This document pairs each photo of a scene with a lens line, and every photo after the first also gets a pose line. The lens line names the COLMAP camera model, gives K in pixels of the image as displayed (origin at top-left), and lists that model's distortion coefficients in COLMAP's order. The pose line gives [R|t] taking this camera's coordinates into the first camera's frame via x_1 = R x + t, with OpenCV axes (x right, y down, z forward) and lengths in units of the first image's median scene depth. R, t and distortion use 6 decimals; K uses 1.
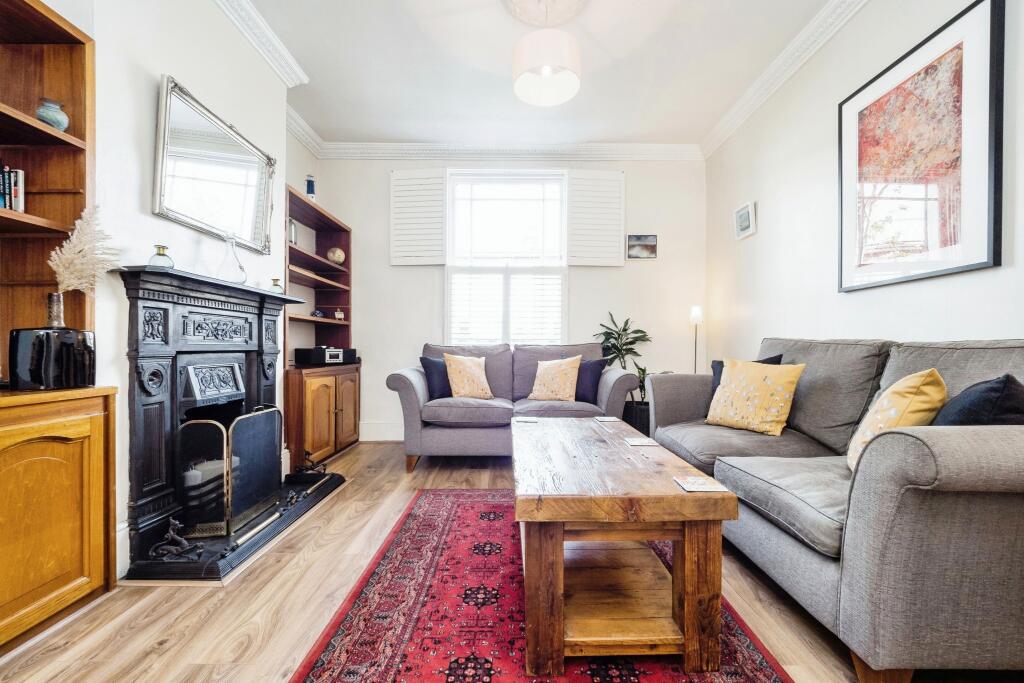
lens RADIAL K [[440.2, 0, 512.1], [0, 440.2, 339.5], [0, 0, 1]] dist [-0.012834, 0.000282]
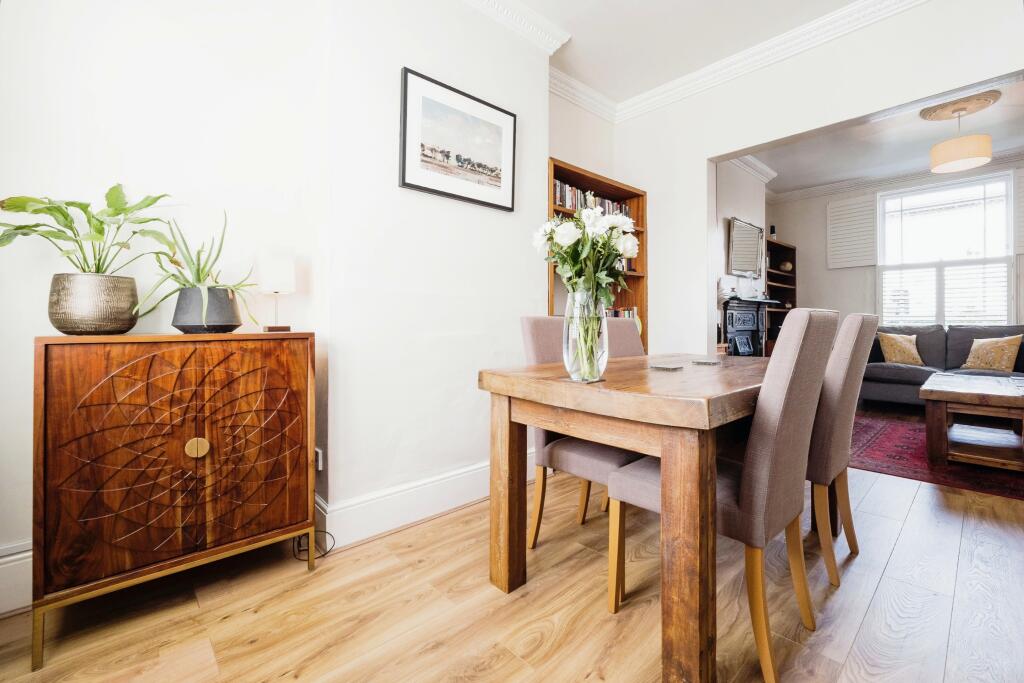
lens RADIAL K [[440.2, 0, 511.1], [0, 440.2, 322.5], [0, 0, 1]] dist [-0.012834, 0.000282]
pose [[0.673455, -0.001737, -0.739226, 0.083089], [0.017775, 0.999746, 0.013844, -0.035782], [0.739014, -0.022463, 0.673315, -0.750825]]
